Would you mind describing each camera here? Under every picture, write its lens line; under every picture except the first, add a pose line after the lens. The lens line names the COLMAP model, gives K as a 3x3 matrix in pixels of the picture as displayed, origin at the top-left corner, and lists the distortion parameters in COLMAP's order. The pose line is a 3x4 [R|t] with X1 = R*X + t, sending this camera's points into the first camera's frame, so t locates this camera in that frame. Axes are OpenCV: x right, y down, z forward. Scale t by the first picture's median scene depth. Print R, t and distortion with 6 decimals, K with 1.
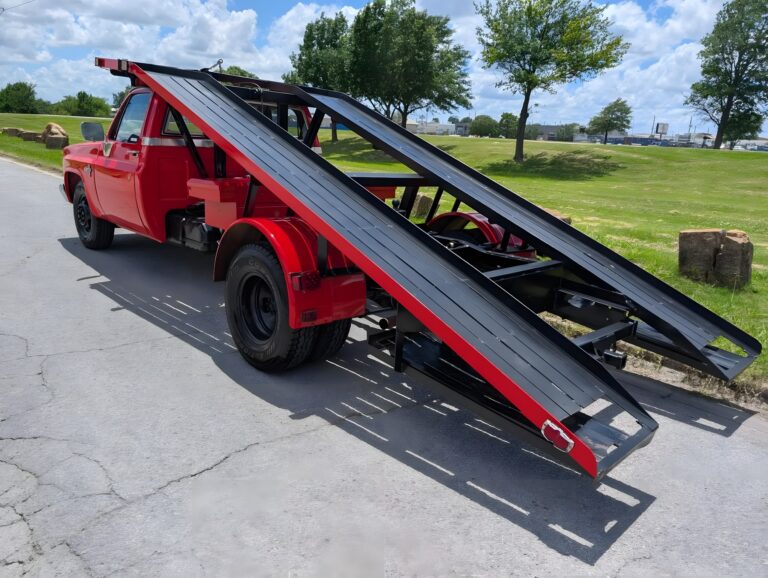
lens RADIAL K [[570.4, 0, 388.4], [0, 570.4, 283.5], [0, 0, 1]] dist [0.006585, -0.009995]
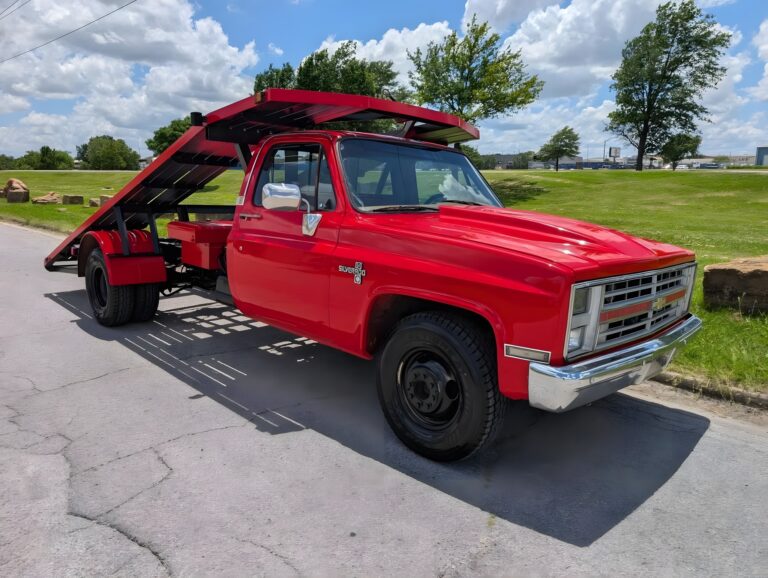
lens RADIAL K [[570.4, 0, 387.5], [0, 570.4, 280.9], [0, 0, 1]] dist [0.006585, -0.009995]
pose [[0.997380, -0.059268, 0.041490, 0.026950], [0.061790, 0.996137, -0.062398, 0.009966], [-0.037631, 0.064798, 0.997189, -0.040449]]
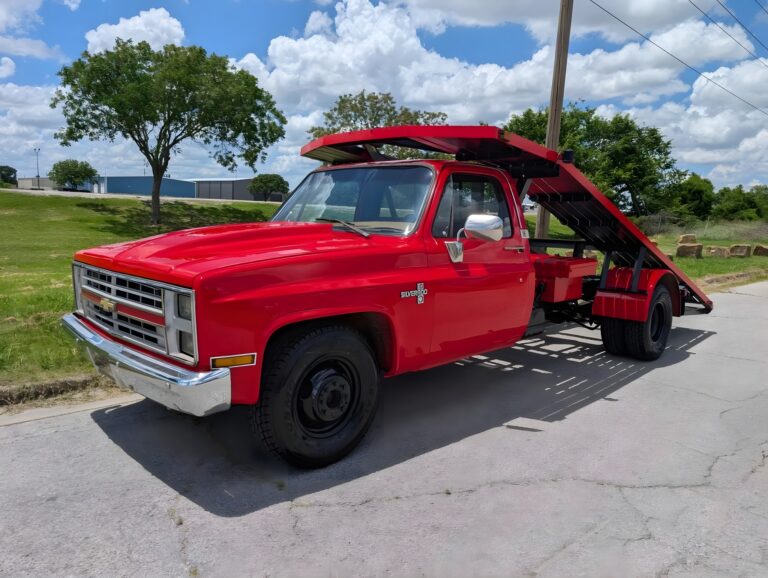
lens RADIAL K [[570.4, 0, 393.7], [0, 570.4, 274.7], [0, 0, 1]] dist [0.006585, -0.009995]
pose [[-0.035112, -0.165502, 0.985584, -0.287381], [0.203019, 0.964448, 0.169185, -0.081573], [-0.978545, 0.206033, -0.000264, 0.277947]]
